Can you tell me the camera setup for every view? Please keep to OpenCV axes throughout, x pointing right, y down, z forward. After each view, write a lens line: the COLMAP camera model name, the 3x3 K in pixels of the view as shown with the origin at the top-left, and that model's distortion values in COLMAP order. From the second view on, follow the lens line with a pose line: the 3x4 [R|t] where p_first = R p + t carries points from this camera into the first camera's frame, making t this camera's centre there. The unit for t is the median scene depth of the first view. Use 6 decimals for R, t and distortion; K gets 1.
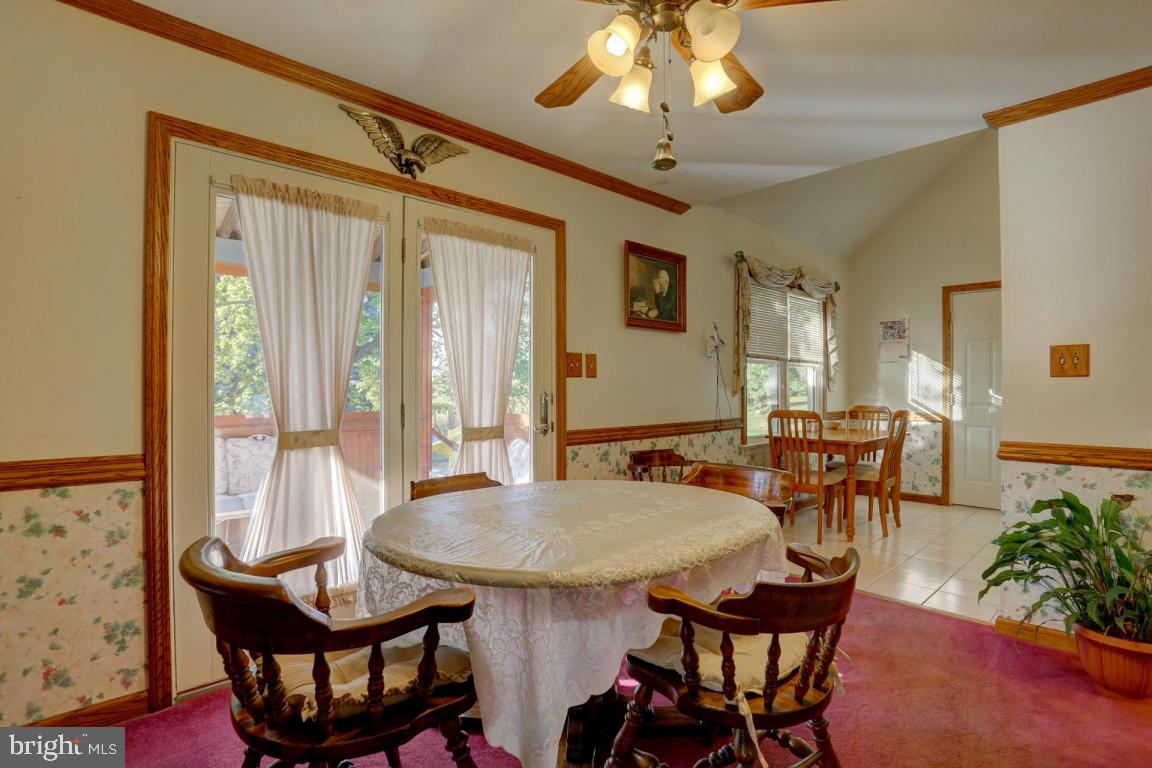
lens RADIAL K [[560.2, 0, 568.4], [0, 560.2, 390.7], [0, 0, 1]] dist [-0.055031, 0.009191]
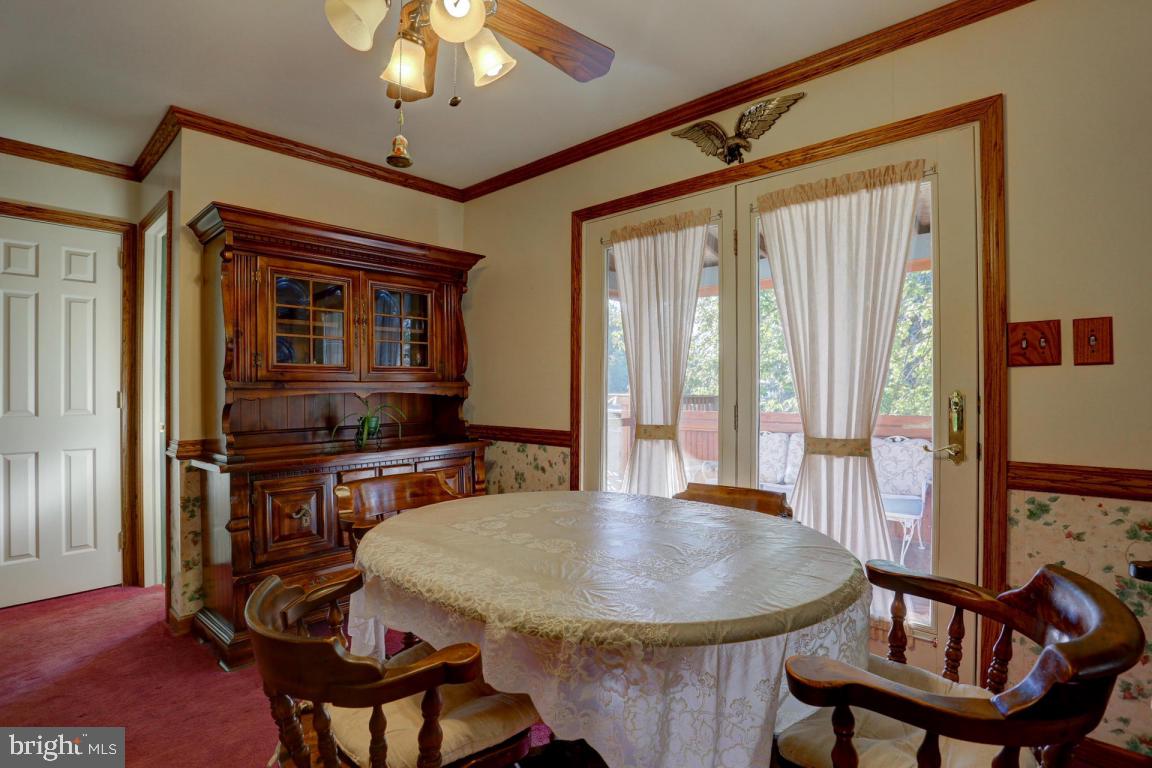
lens RADIAL K [[560.2, 0, 588.4], [0, 560.2, 388.7], [0, 0, 1]] dist [-0.055031, 0.009191]
pose [[0.107539, -0.005337, -0.994187, 0.619652], [-0.001781, 0.999983, -0.005560, 0.002474], [0.994199, 0.002369, 0.107528, 0.650454]]
